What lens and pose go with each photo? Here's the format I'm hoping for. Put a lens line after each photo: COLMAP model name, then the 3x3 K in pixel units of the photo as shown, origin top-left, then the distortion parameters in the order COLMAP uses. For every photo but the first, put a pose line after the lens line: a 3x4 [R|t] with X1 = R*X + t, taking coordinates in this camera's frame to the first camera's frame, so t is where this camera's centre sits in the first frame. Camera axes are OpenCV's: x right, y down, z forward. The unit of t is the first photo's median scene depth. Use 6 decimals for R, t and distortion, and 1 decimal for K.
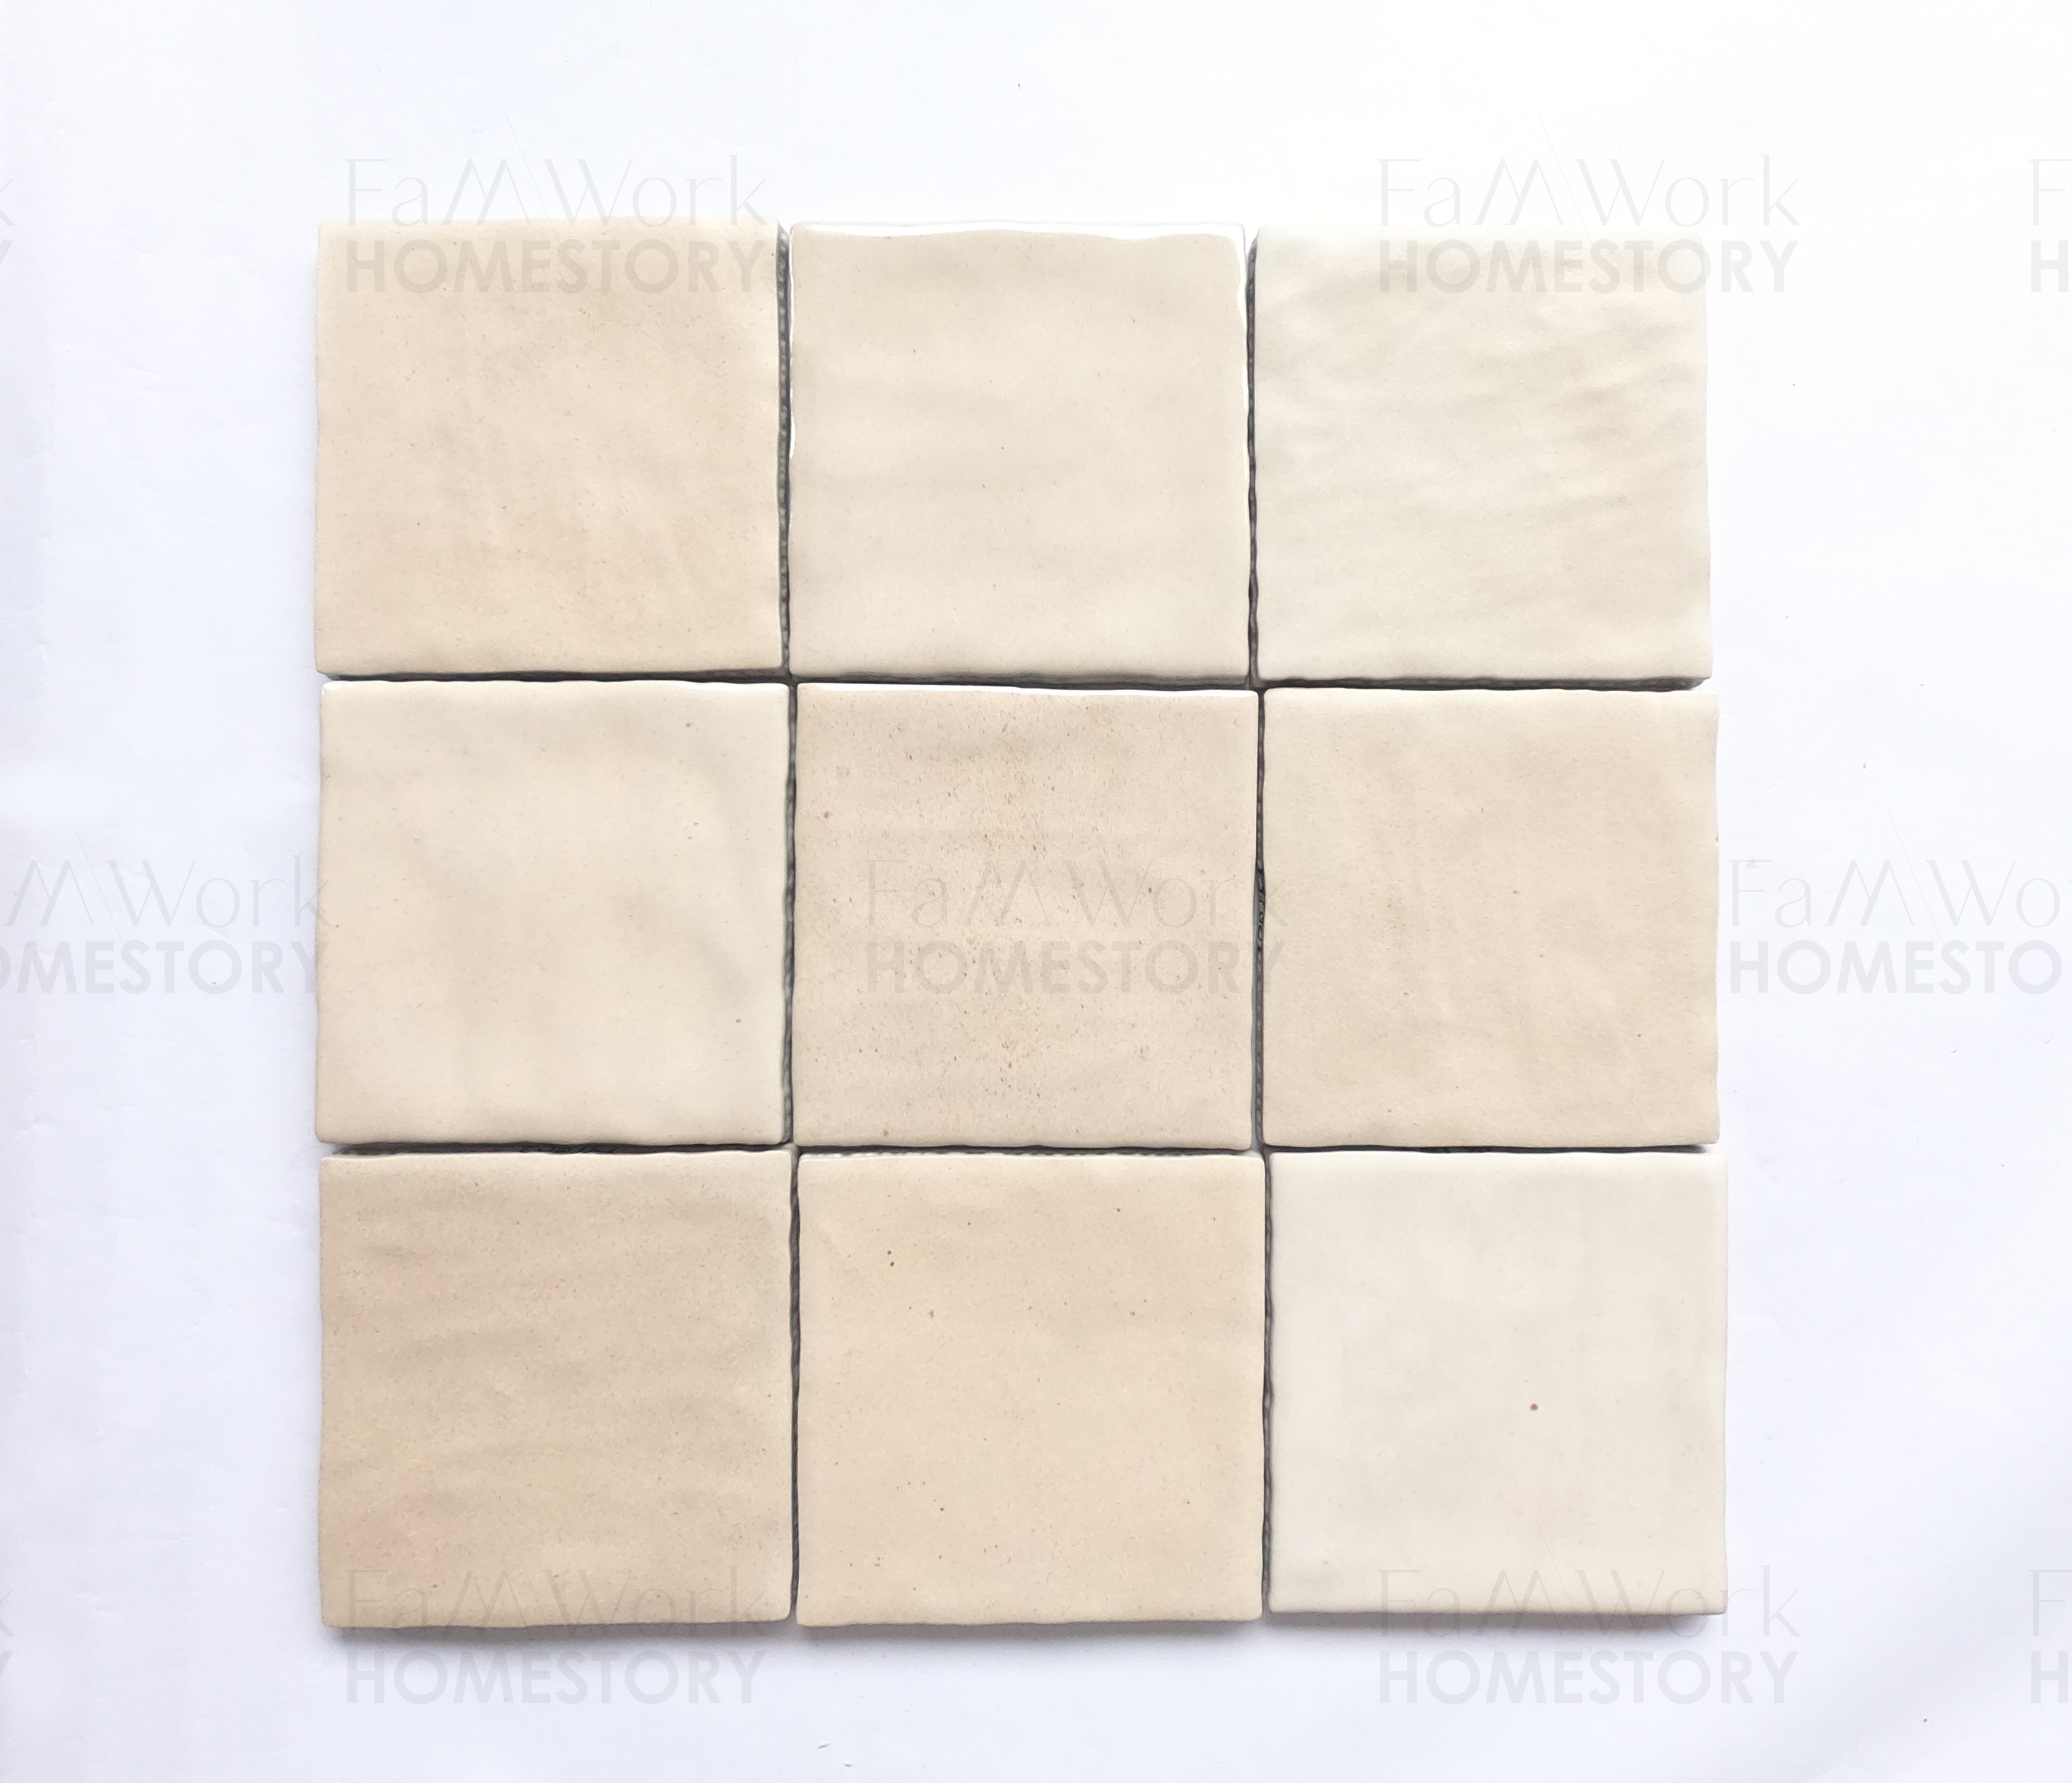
lens RADIAL K [[1094.6, 0, 1040.7], [0, 1094.6, 839.5], [0, 0, 1]] dist [0.000570, -0.000255]
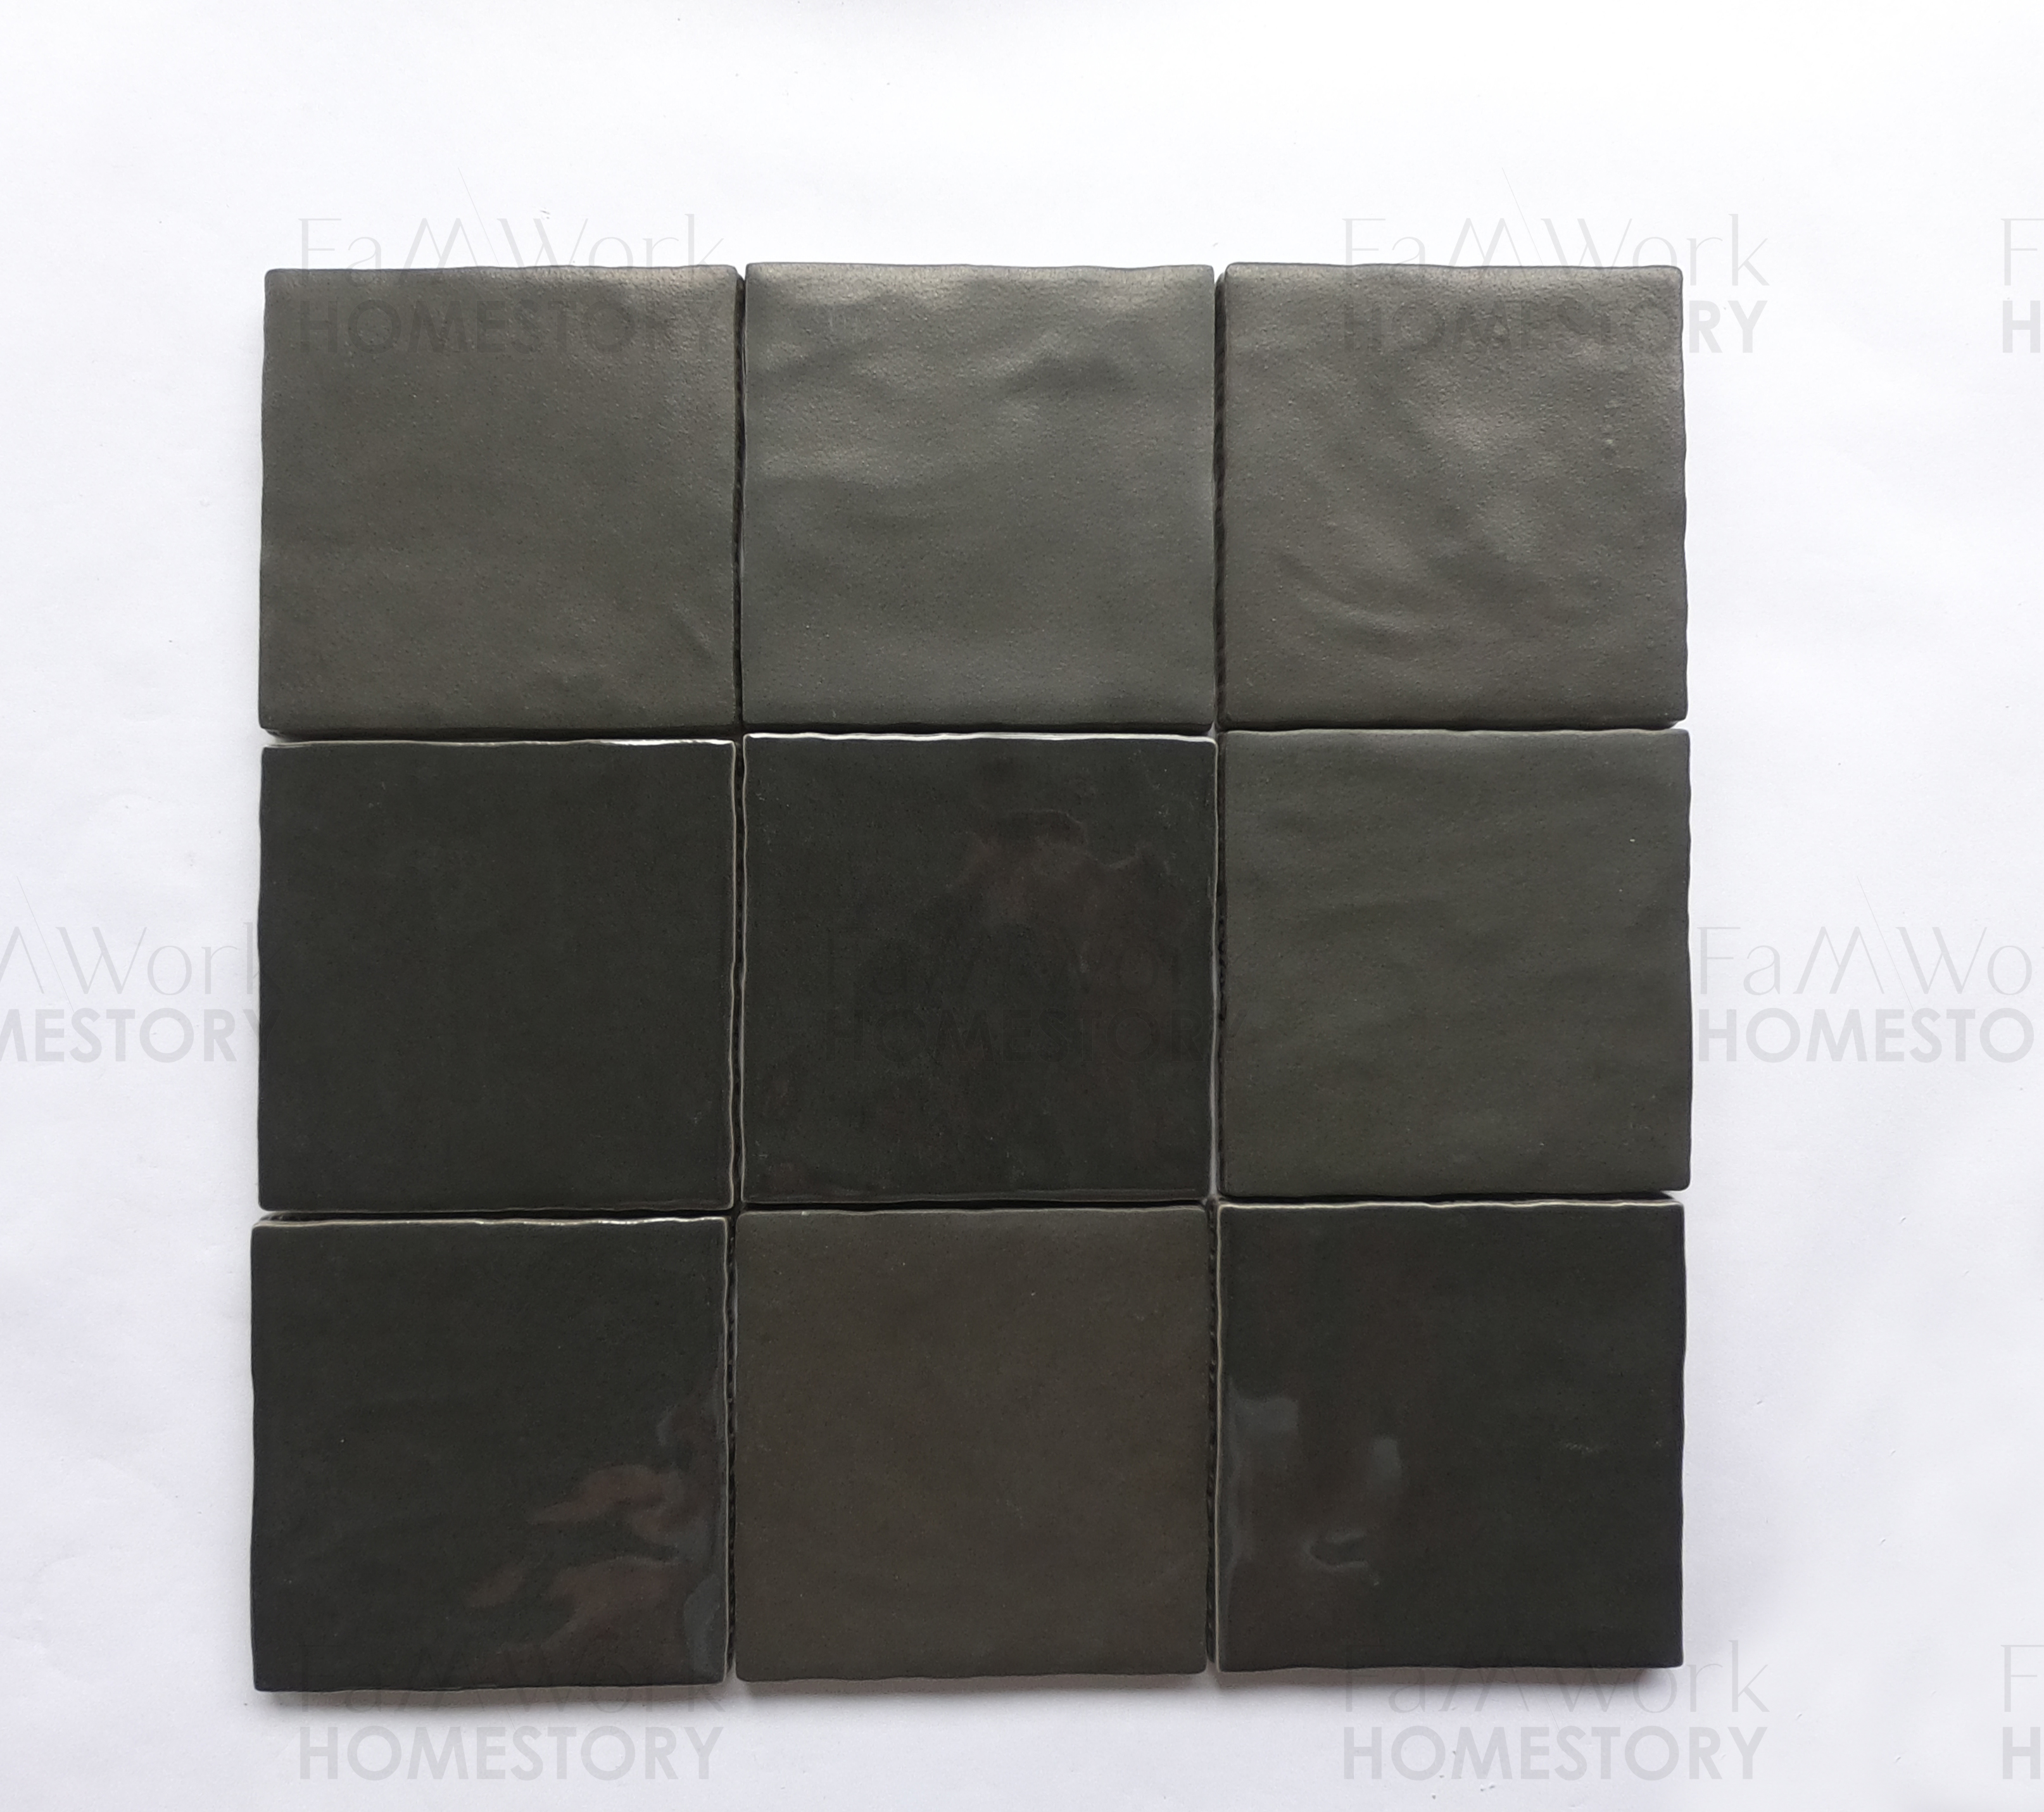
lens RADIAL K [[1108.6, 0, 1022.0], [0, 1108.6, 906.0], [0, 0, 1]] dist [-0.002657, 0.000509]
pose [[1.000000, 0.000150, 0.000317, 0.960888], [-0.000150, 1.000000, -0.000138, -0.000162], [-0.000317, 0.000138, 1.000000, 0.000055]]
